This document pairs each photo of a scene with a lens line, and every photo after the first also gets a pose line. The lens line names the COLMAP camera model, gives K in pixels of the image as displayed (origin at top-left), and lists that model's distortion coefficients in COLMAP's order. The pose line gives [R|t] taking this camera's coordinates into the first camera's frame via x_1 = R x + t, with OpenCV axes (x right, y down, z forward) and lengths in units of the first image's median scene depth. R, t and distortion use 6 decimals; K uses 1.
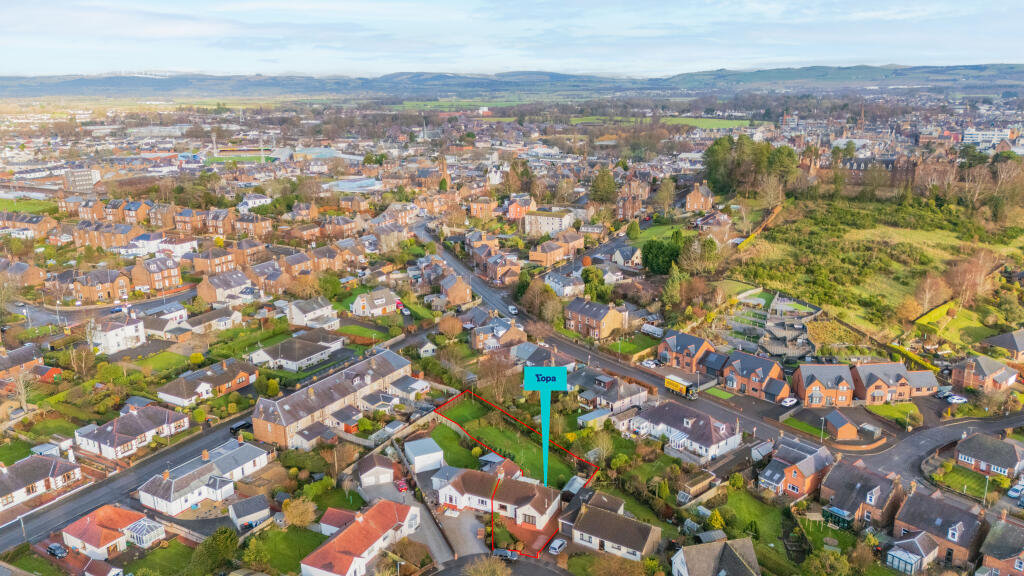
lens RADIAL K [[791.0, 0, 509.3], [0, 791.0, 283.1], [0, 0, 1]] dist [0.090363, -0.070046]
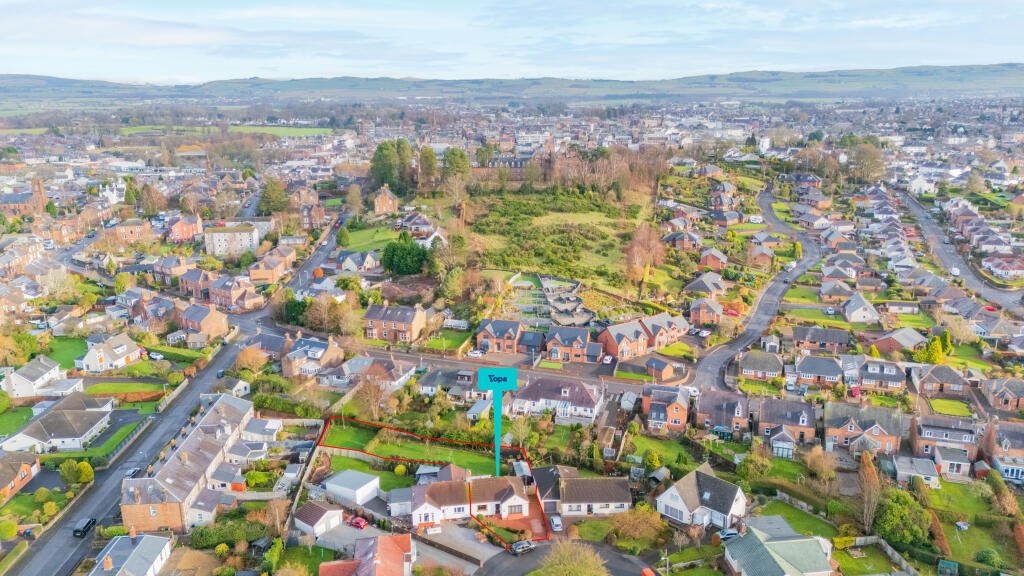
lens RADIAL K [[791.0, 0, 516.1], [0, 791.0, 285.3], [0, 0, 1]] dist [0.090363, -0.070046]
pose [[0.816235, -0.135630, 0.561573, -0.366236], [0.140593, 0.989462, 0.034624, -0.017646], [-0.560351, 0.050692, 0.826702, 0.098046]]
